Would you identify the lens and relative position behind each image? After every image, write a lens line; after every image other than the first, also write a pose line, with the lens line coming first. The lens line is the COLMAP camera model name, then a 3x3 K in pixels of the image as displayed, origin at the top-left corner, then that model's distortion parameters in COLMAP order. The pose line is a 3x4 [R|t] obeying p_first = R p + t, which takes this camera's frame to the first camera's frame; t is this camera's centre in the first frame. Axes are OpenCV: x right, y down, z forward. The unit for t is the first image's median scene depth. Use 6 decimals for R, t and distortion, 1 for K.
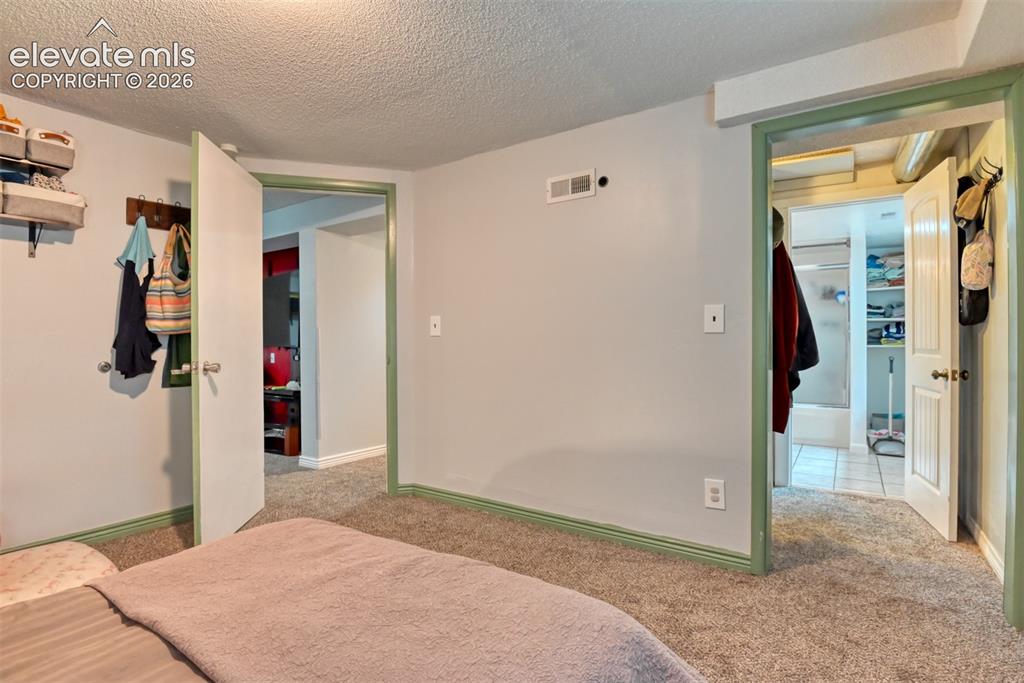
lens RADIAL K [[504.2, 0, 515.4], [0, 504.2, 346.8], [0, 0, 1]] dist [0.000320, -0.018075]
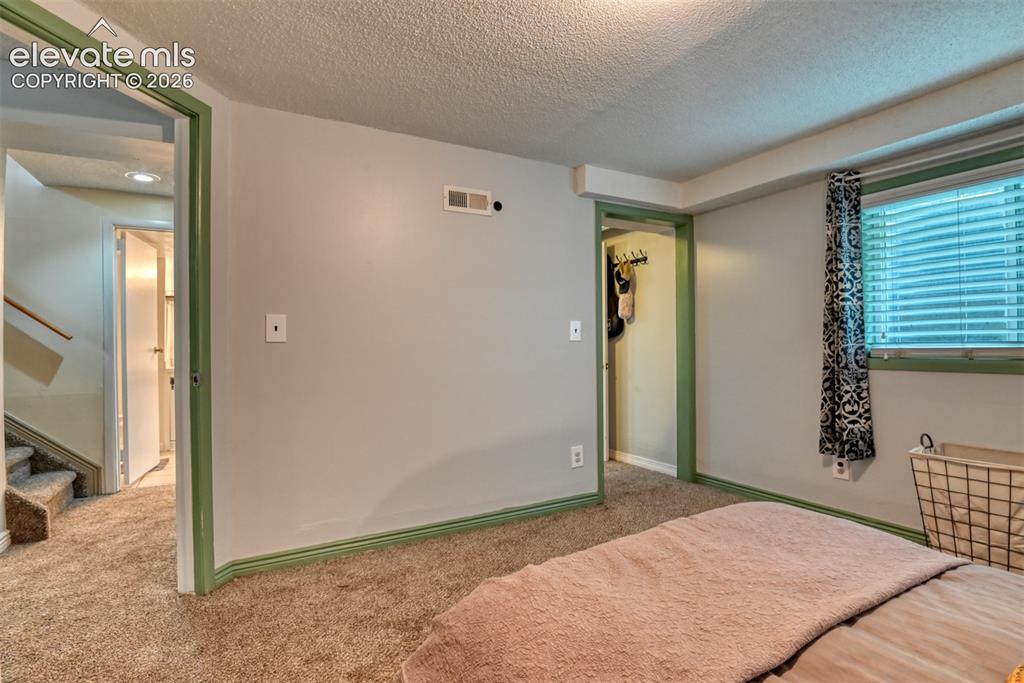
lens RADIAL K [[500.8, 0, 511.0], [0, 500.8, 351.7], [0, 0, 1]] dist [0.000194, -0.018037]
pose [[0.452980, -0.008820, 0.891477, -0.883567], [0.020726, 0.999785, -0.000640, -0.000770], [-0.891280, 0.018767, 0.453065, 0.511993]]
